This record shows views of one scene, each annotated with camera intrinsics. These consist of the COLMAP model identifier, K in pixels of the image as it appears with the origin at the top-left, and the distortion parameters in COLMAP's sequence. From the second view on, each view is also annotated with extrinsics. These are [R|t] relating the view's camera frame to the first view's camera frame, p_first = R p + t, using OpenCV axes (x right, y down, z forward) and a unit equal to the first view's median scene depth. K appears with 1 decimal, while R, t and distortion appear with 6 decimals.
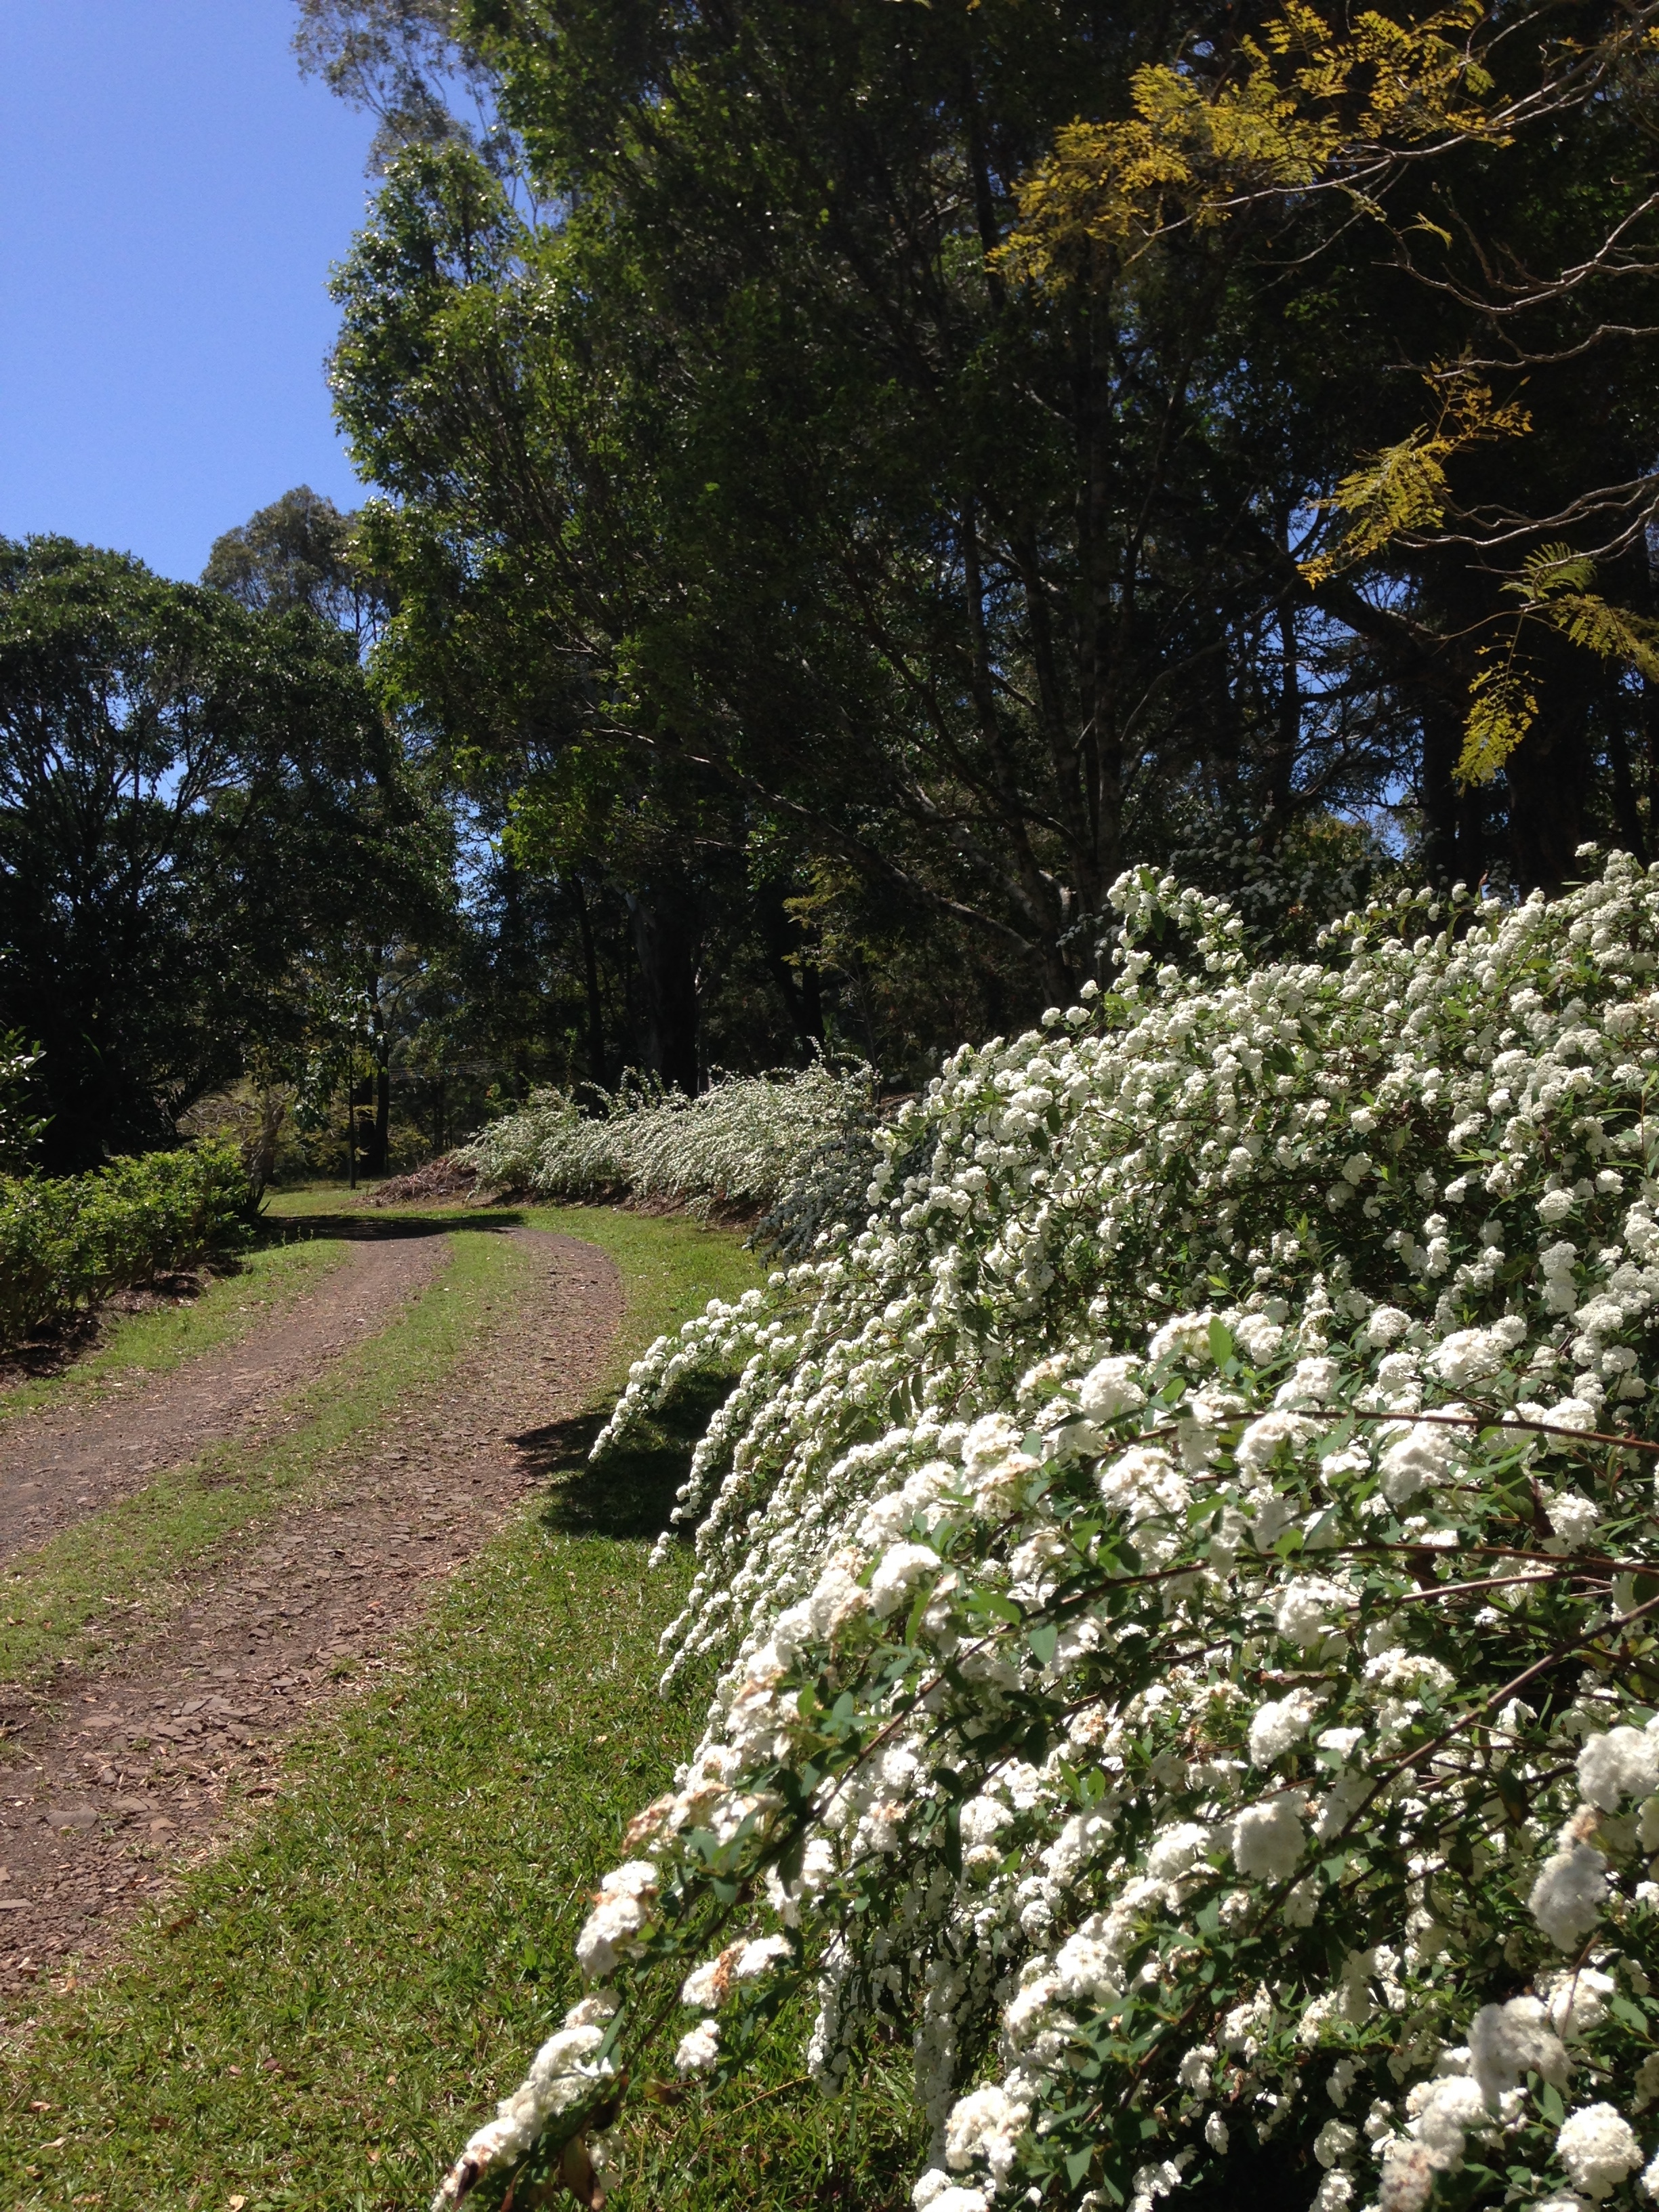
lens RADIAL K [[2229.1, 0, 835.7], [0, 2229.1, 1026.2], [0, 0, 1]] dist [0.167731, -0.507886]
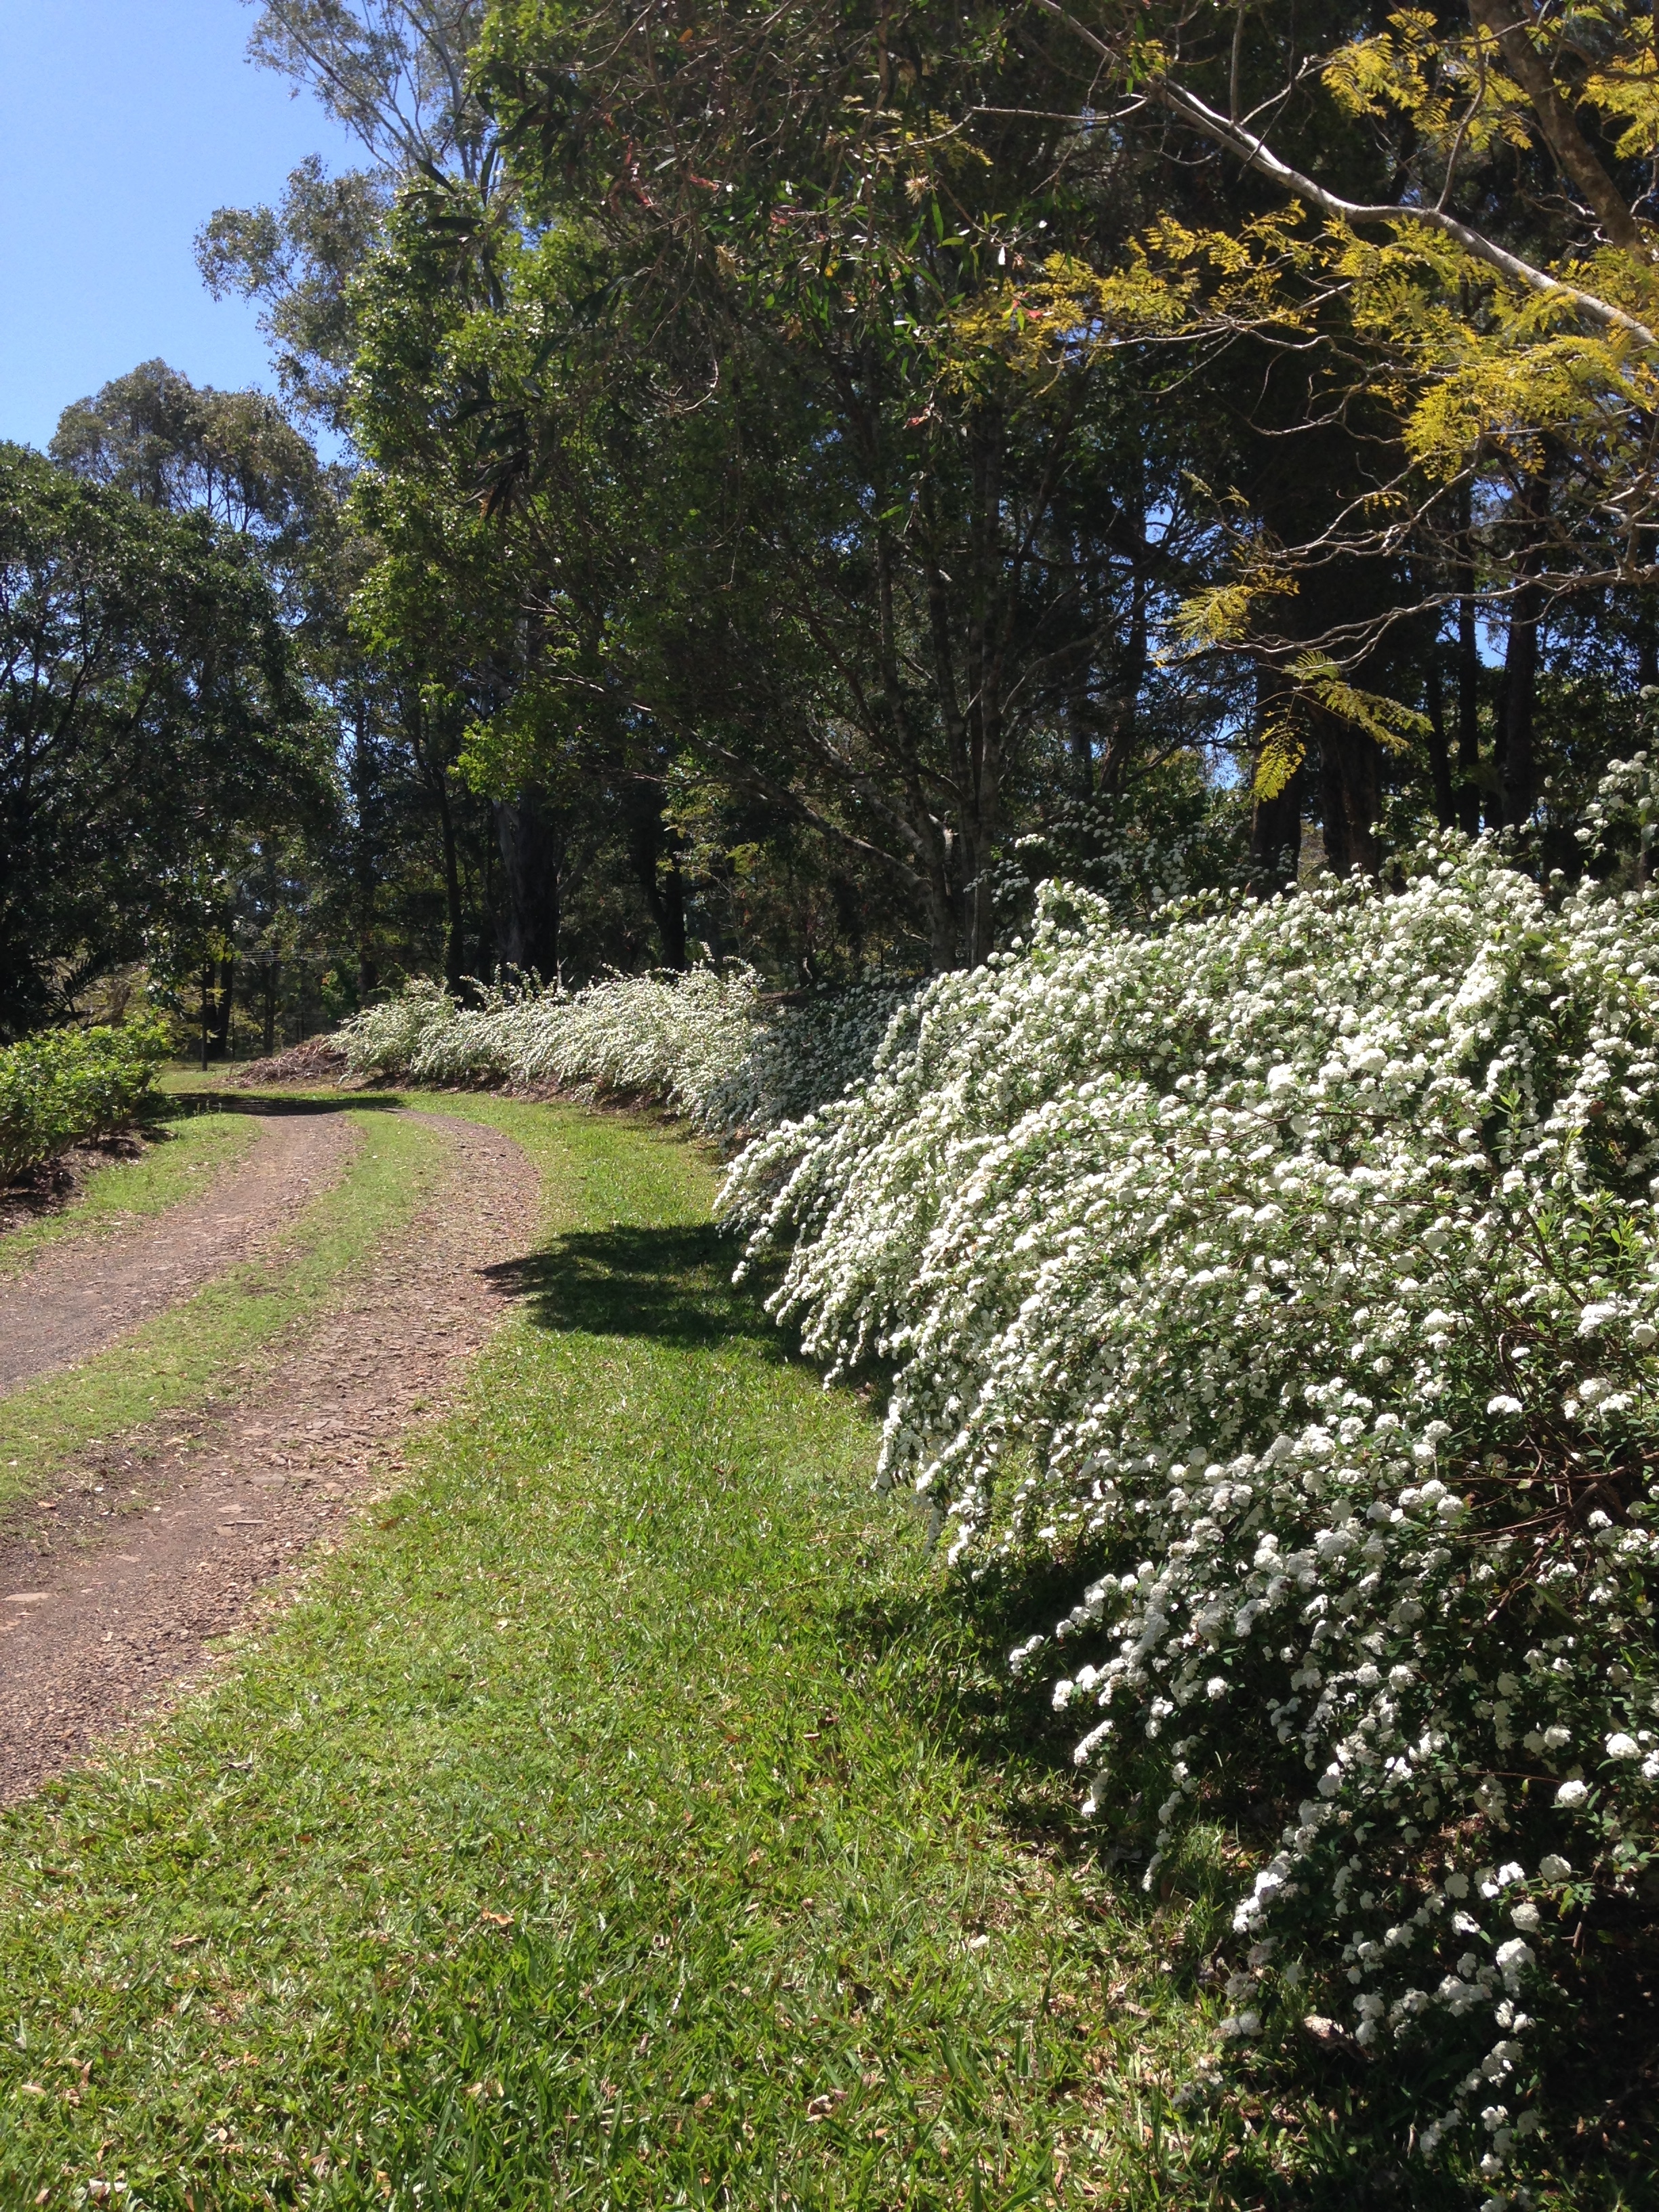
lens RADIAL K [[2123.8, 0, 820.4], [0, 2123.8, 1106.0], [0, 0, 1]] dist [0.002140, -0.004835]
pose [[0.997720, 0.030099, 0.060399, -0.117285], [-0.034953, 0.996102, 0.080986, -0.016898], [-0.057726, -0.082913, 0.994884, -0.544958]]
